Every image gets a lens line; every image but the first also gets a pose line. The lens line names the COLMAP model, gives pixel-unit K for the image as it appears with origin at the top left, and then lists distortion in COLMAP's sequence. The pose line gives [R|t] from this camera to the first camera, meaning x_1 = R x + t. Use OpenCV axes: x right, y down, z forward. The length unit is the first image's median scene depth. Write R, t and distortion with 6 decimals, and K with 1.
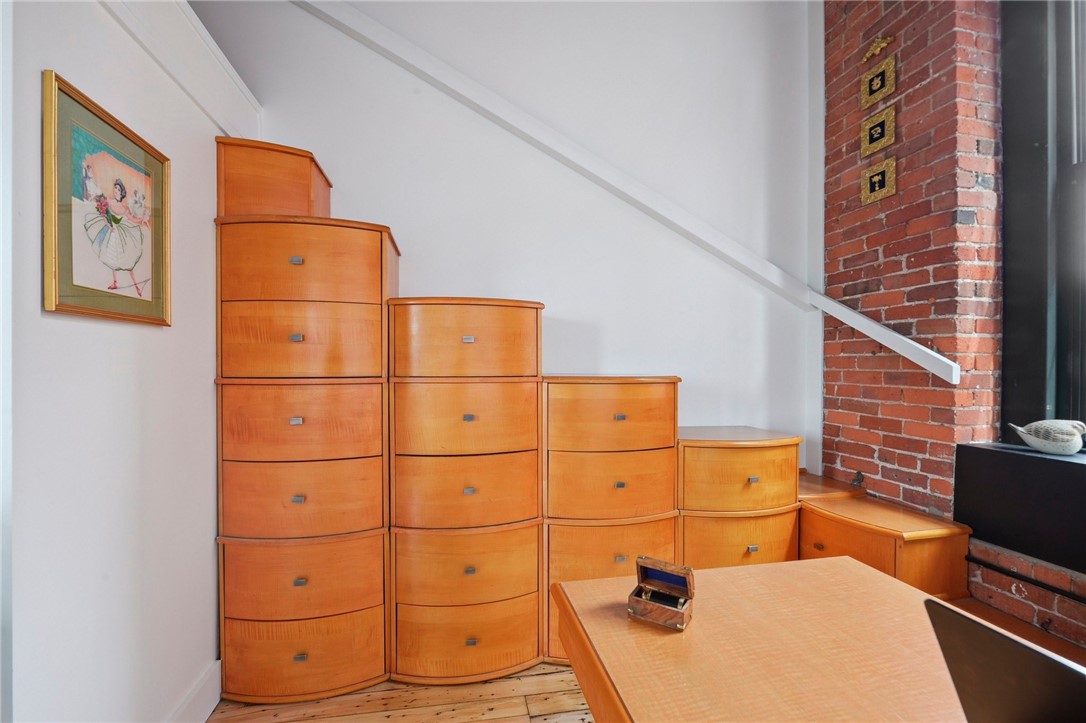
lens RADIAL K [[457.8, 0, 515.7], [0, 457.8, 368.8], [0, 0, 1]] dist [-0.011227, -0.000314]
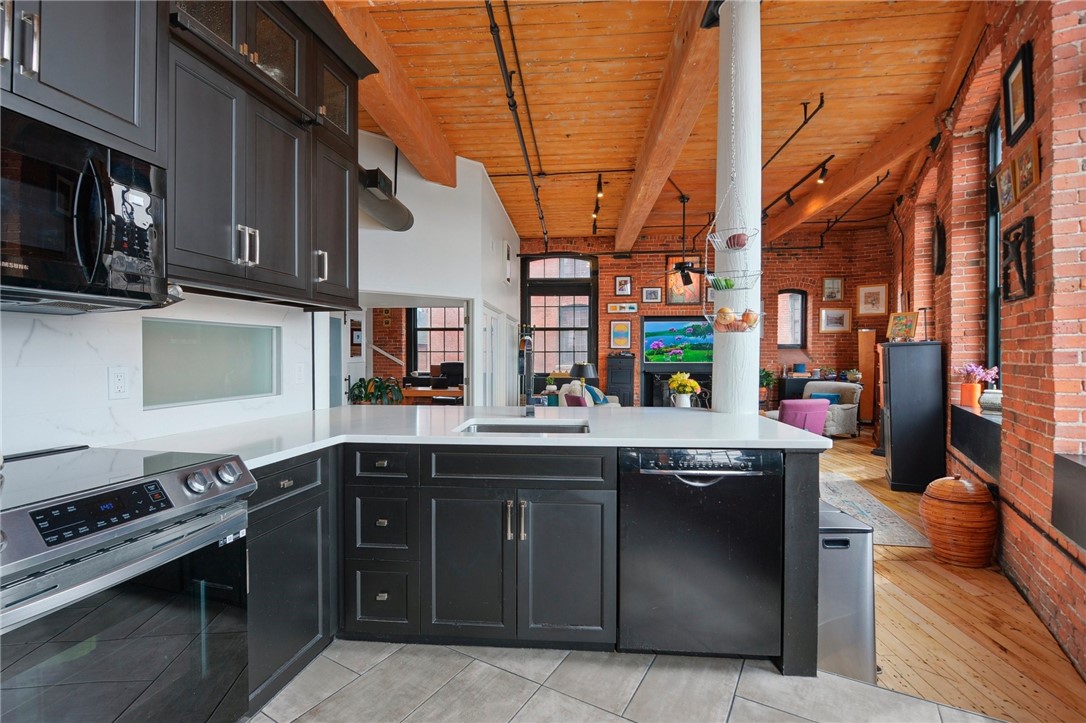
lens RADIAL K [[457.8, 0, 542.2], [0, 457.8, 359.2], [0, 0, 1]] dist [-0.011227, -0.000314]
pose [[0.245819, -0.011965, 0.969242, -3.372820], [0.012955, 0.999875, 0.009057, -0.064604], [-0.969229, 0.010330, 0.245943, -1.688063]]
